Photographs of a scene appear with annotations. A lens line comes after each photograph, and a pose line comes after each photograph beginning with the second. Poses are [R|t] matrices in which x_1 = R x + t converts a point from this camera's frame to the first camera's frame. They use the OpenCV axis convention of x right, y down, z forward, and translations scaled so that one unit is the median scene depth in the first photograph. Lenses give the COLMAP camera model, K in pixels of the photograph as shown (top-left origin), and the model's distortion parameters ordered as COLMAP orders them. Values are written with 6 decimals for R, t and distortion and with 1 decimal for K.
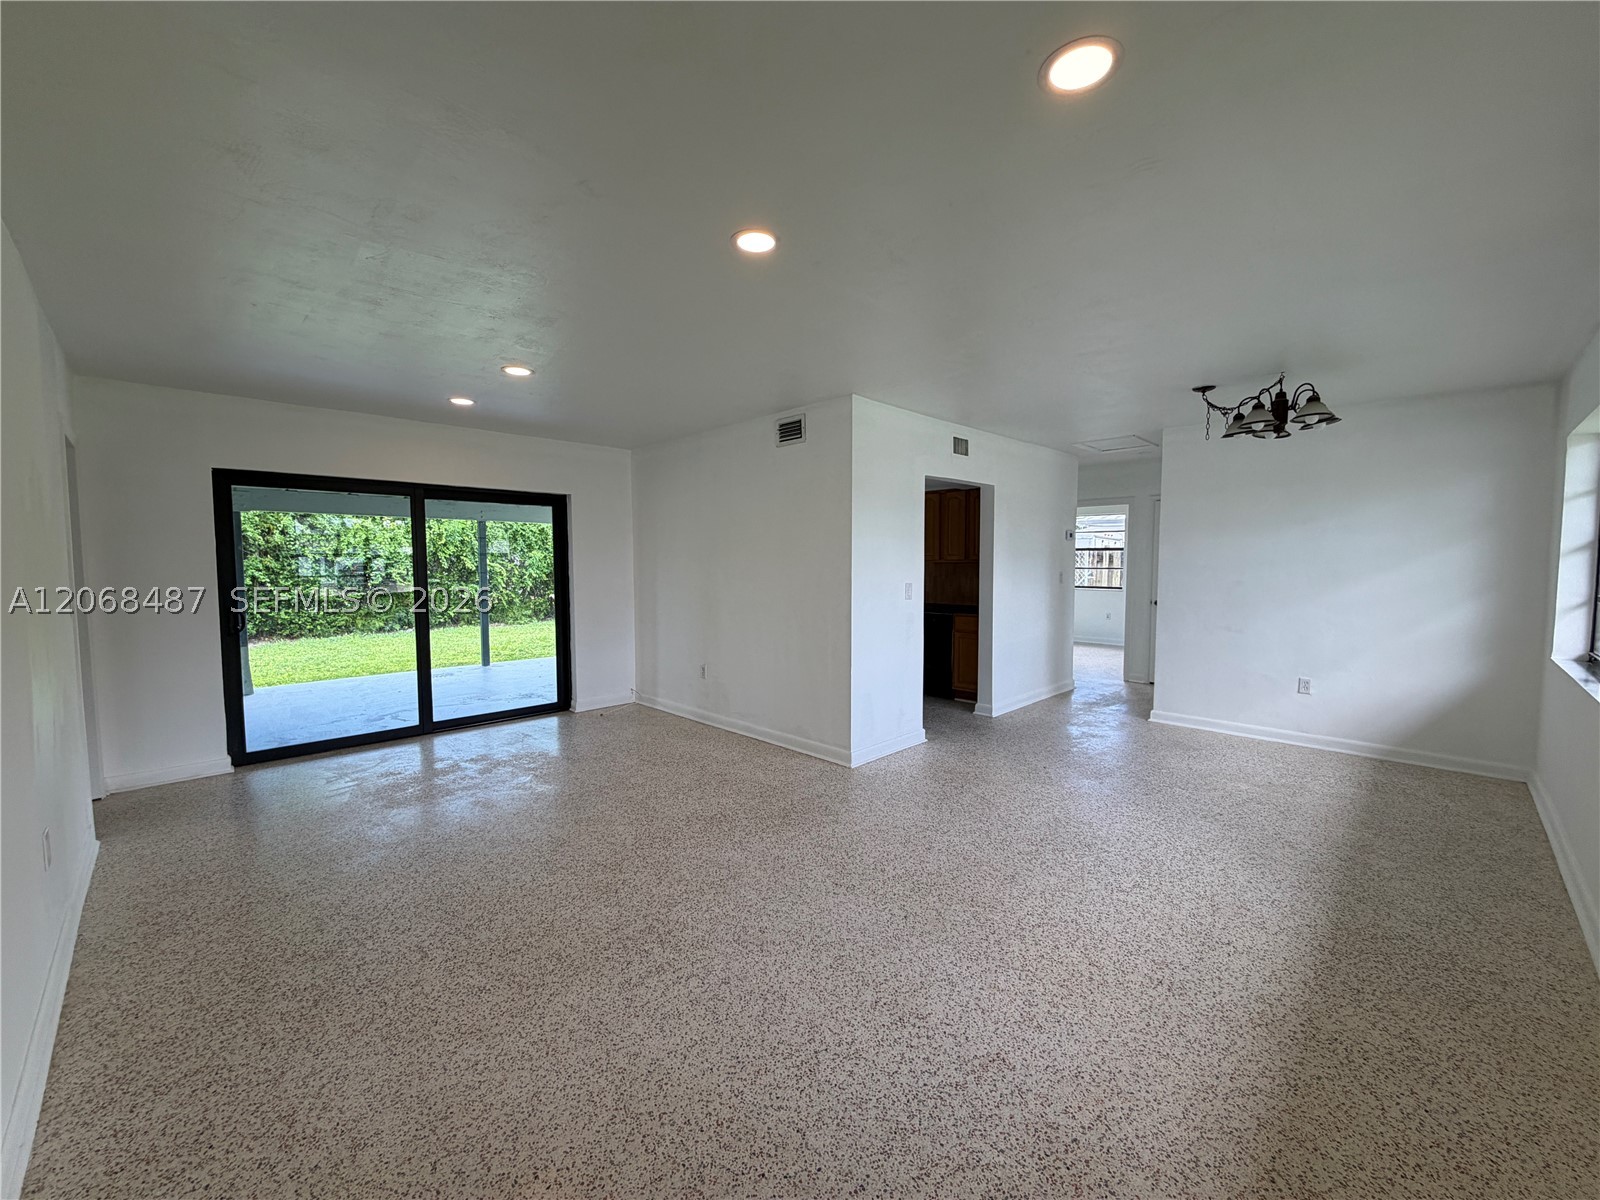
lens RADIAL K [[641.0, 0, 787.7], [0, 641.0, 593.6], [0, 0, 1]] dist [0.003473, -0.001028]
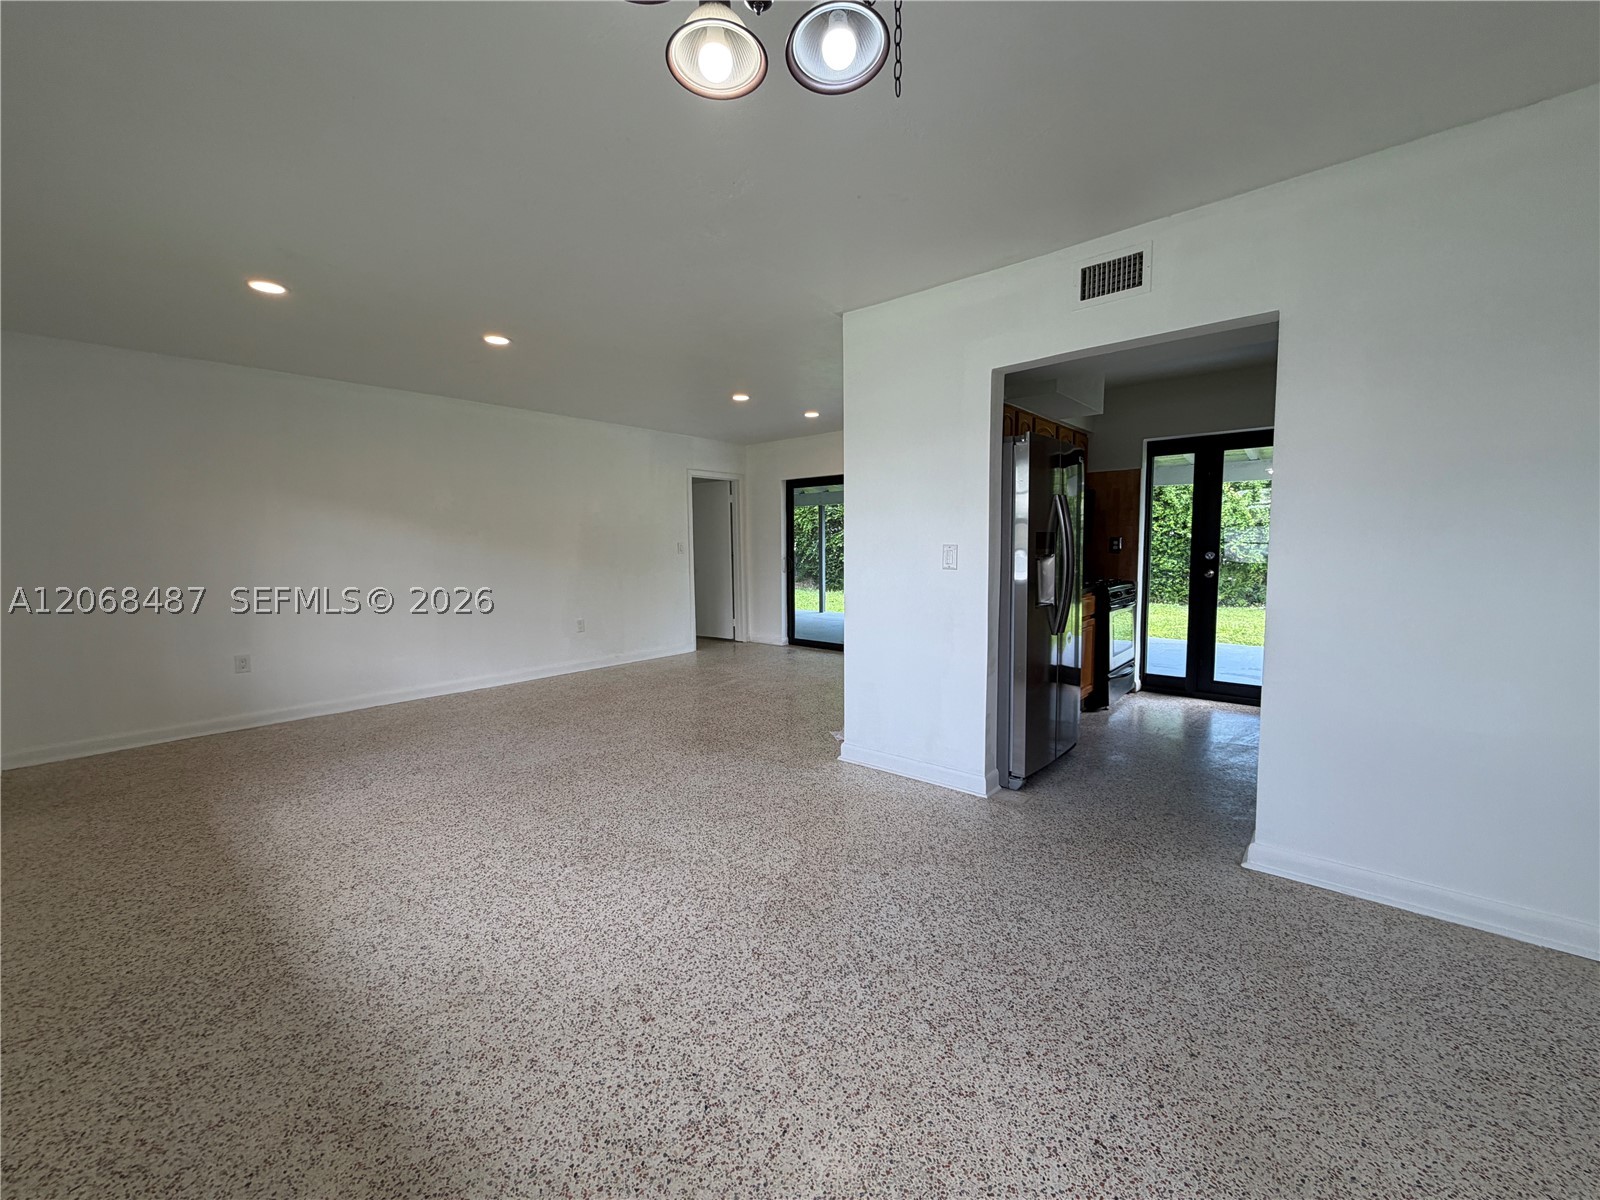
lens RADIAL K [[641.0, 0, 802.4], [0, 641.0, 594.2], [0, 0, 1]] dist [0.003473, -0.001028]
pose [[0.077447, 0.078268, -0.993920, 1.773732], [-0.045180, 0.996165, 0.074924, -0.019255], [0.995972, 0.039102, 0.080686, 1.667537]]
